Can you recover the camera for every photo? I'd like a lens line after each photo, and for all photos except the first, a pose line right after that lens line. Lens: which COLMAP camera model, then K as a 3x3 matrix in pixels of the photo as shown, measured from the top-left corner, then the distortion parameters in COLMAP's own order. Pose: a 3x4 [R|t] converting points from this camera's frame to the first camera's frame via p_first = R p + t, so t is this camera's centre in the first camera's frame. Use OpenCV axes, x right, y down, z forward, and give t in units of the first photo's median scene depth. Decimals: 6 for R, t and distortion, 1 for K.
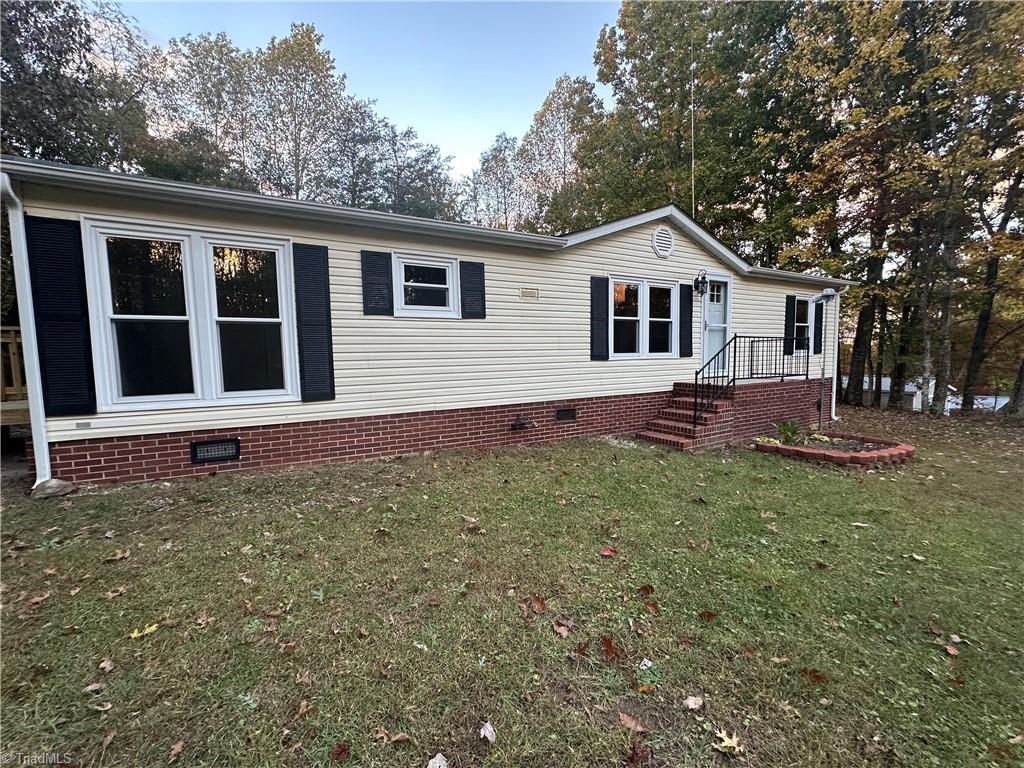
lens RADIAL K [[414.9, 0, 510.0], [0, 414.9, 386.3], [0, 0, 1]] dist [-0.006786, -0.000012]
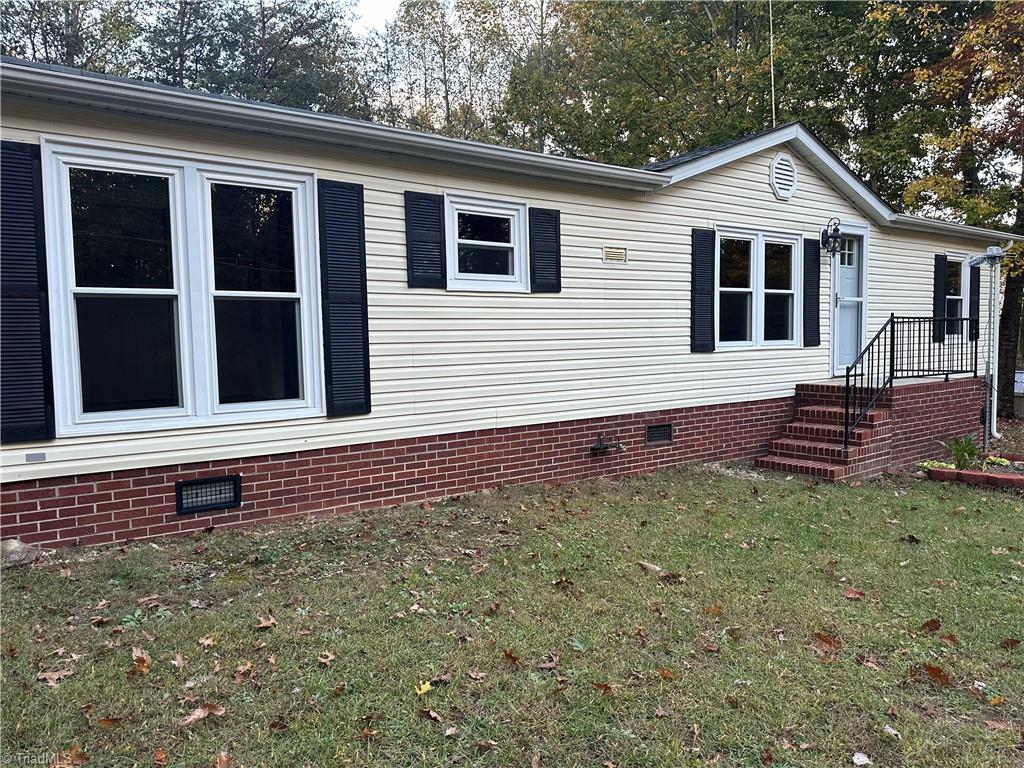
lens RADIAL K [[721.2, 0, 512.0], [0, 721.2, 384.0], [0, 0, 1]] dist [0.126416, -0.215629]
pose [[0.991094, -0.008949, 0.132861, -0.295179], [0.010779, 0.999857, -0.013059, 0.001520], [-0.132725, 0.014375, 0.991049, -0.160770]]
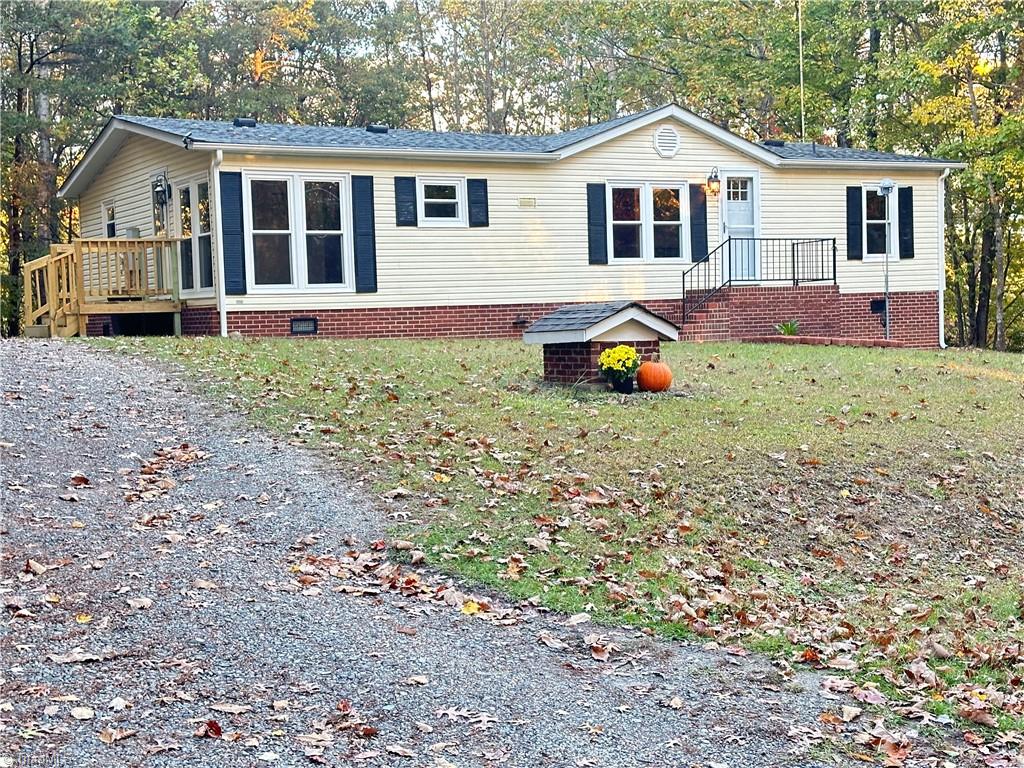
lens RADIAL K [[1499.4, 0, 514.6], [0, 1499.4, 385.8], [0, 0, 1]] dist [0.148170, -0.133285]
pose [[0.999635, -0.016496, 0.021384, -0.083291], [0.017122, 0.999420, -0.029443, 0.394962], [-0.020885, 0.029798, 0.999338, -3.107510]]
